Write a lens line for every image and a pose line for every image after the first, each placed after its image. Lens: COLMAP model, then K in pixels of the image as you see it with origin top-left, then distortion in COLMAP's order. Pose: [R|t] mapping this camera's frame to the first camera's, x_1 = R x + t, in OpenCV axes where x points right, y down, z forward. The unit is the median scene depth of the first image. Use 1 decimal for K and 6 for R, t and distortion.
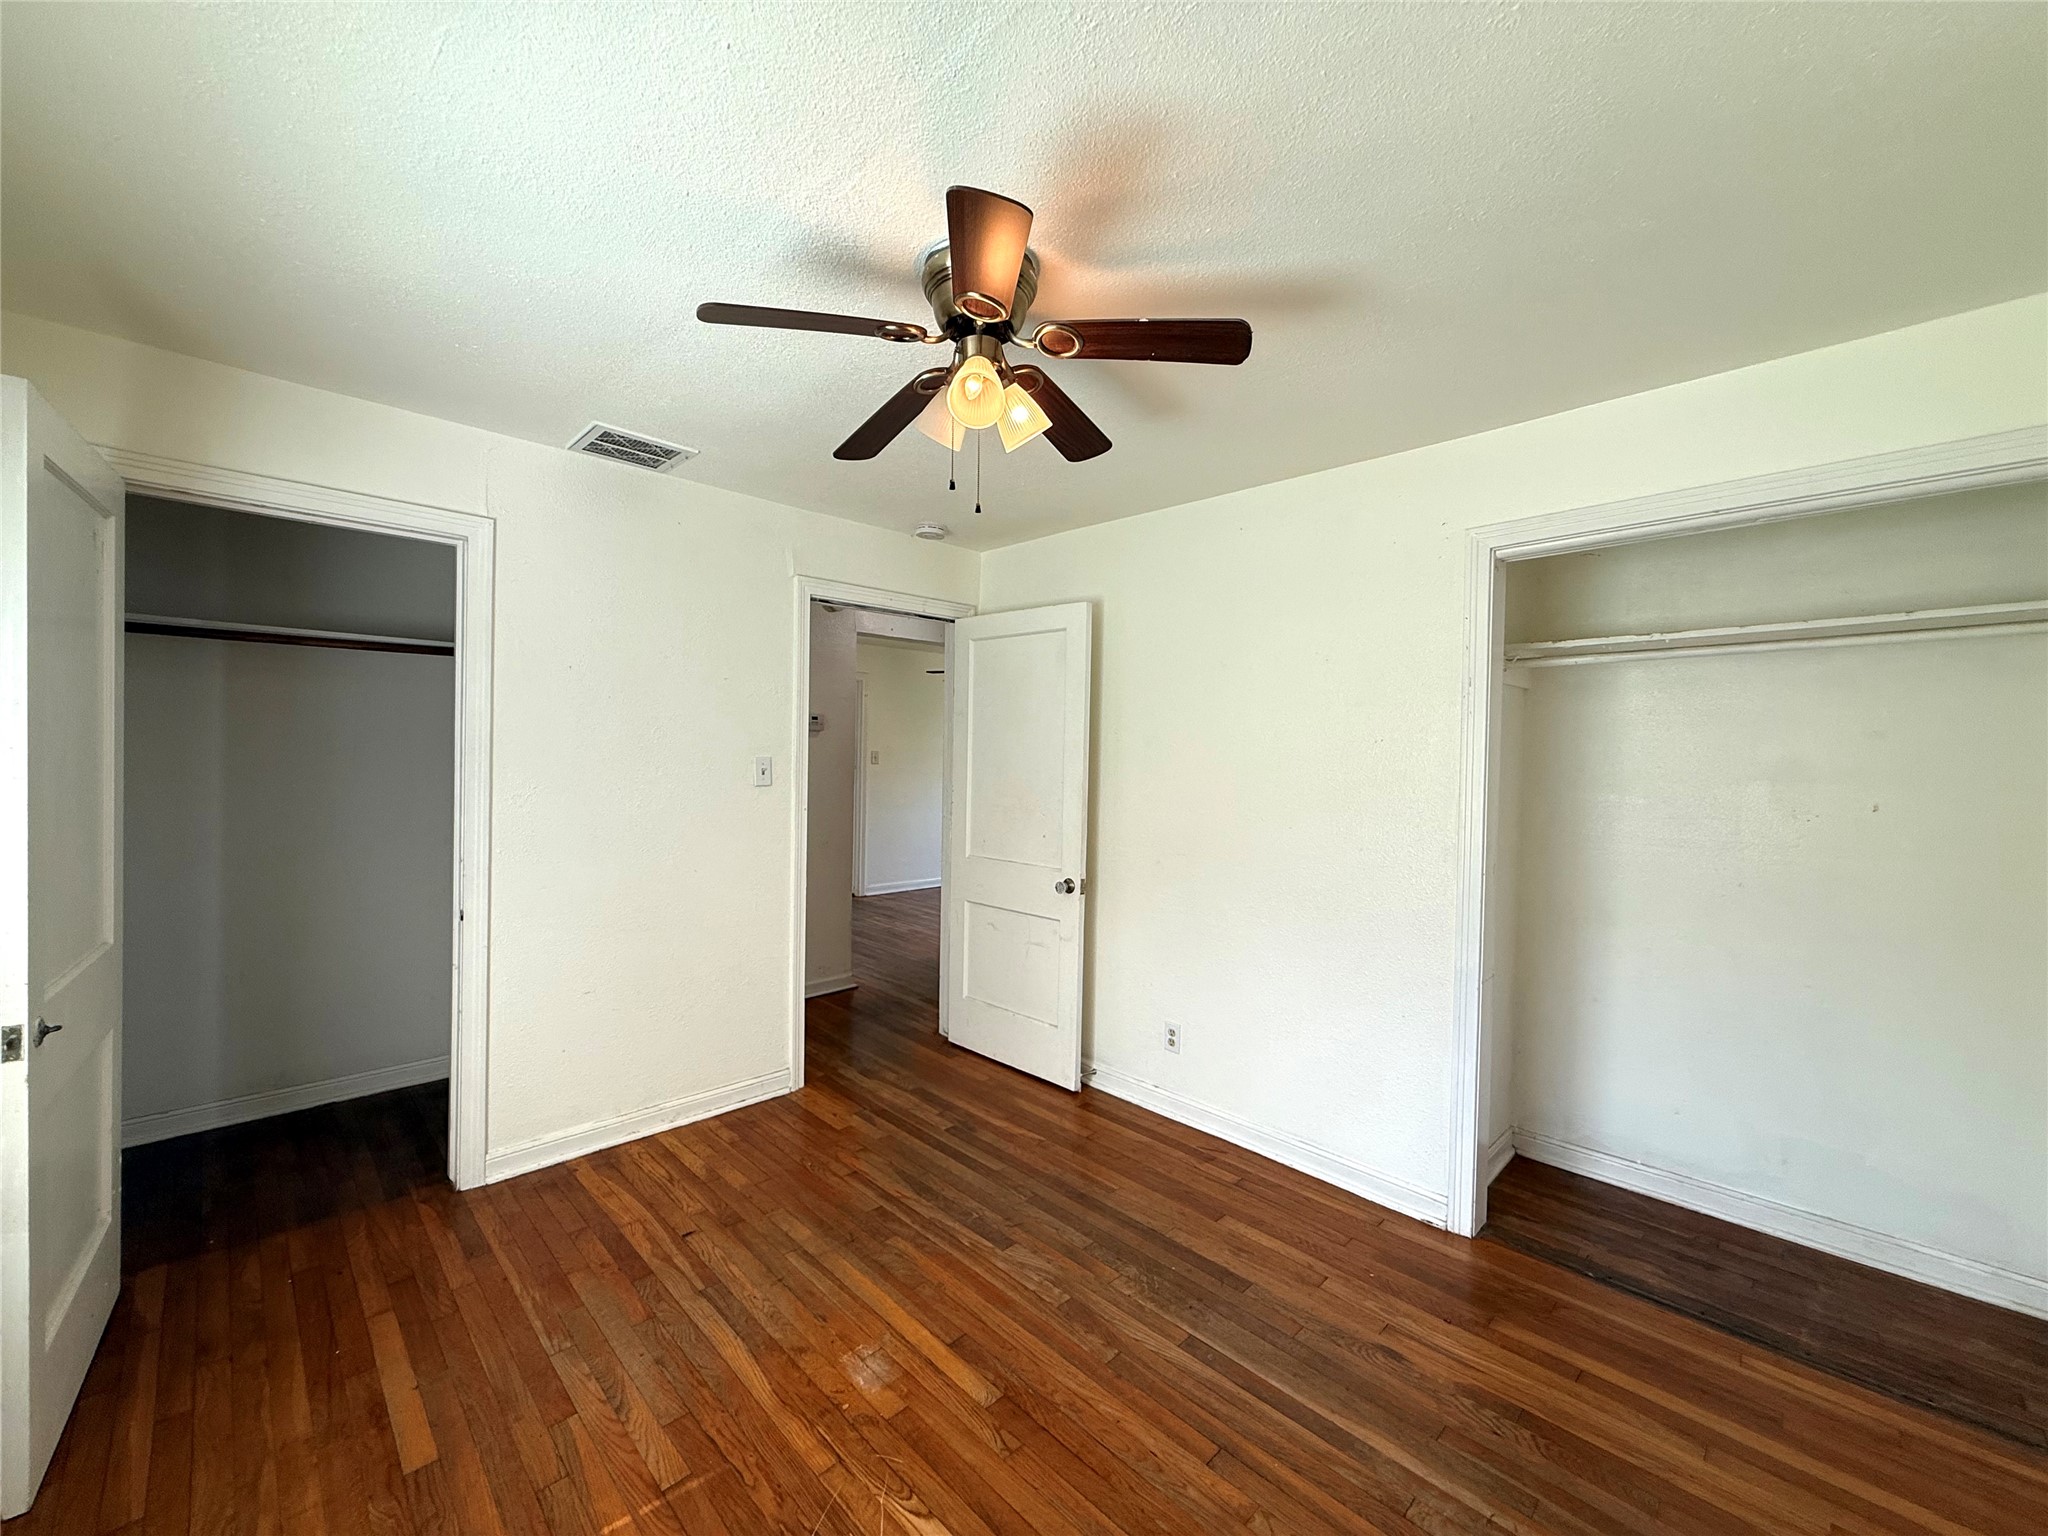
lens RADIAL K [[822.9, 0, 1023.7], [0, 822.9, 760.1], [0, 0, 1]] dist [0.009015, 0.000400]
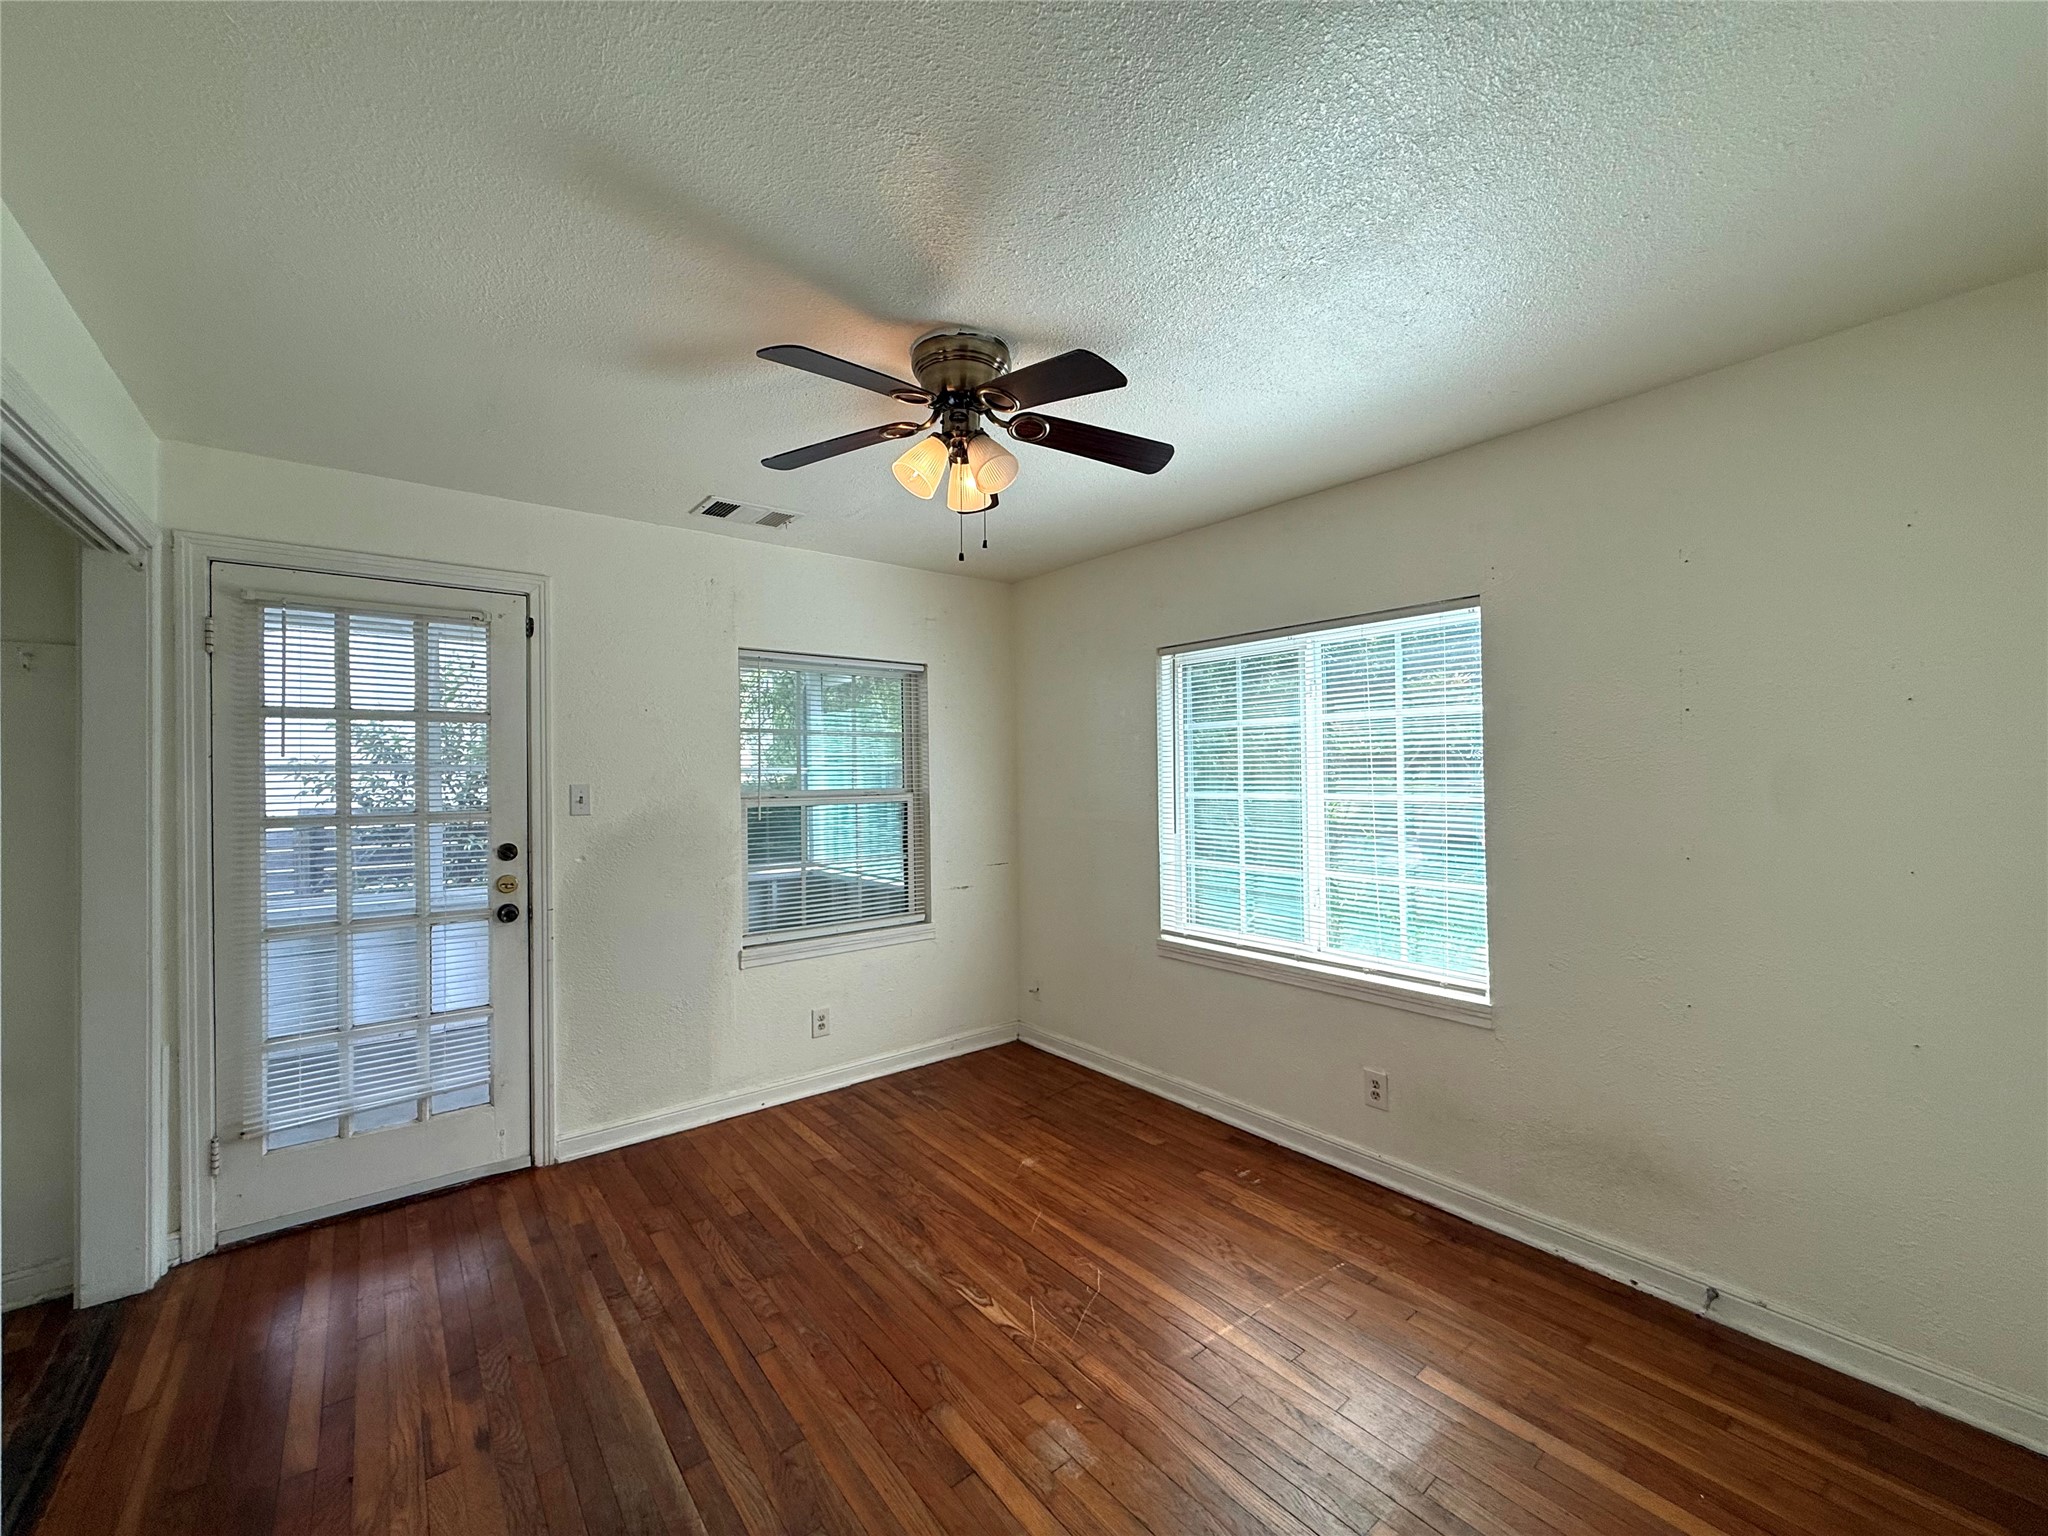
lens RADIAL K [[822.9, 0, 1024.6], [0, 822.9, 764.5], [0, 0, 1]] dist [0.009015, 0.000400]
pose [[-0.994680, -0.007603, 0.102729, -0.237078], [-0.006413, 0.999909, 0.011901, -0.027795], [-0.102810, 0.011179, -0.994638, 1.938076]]
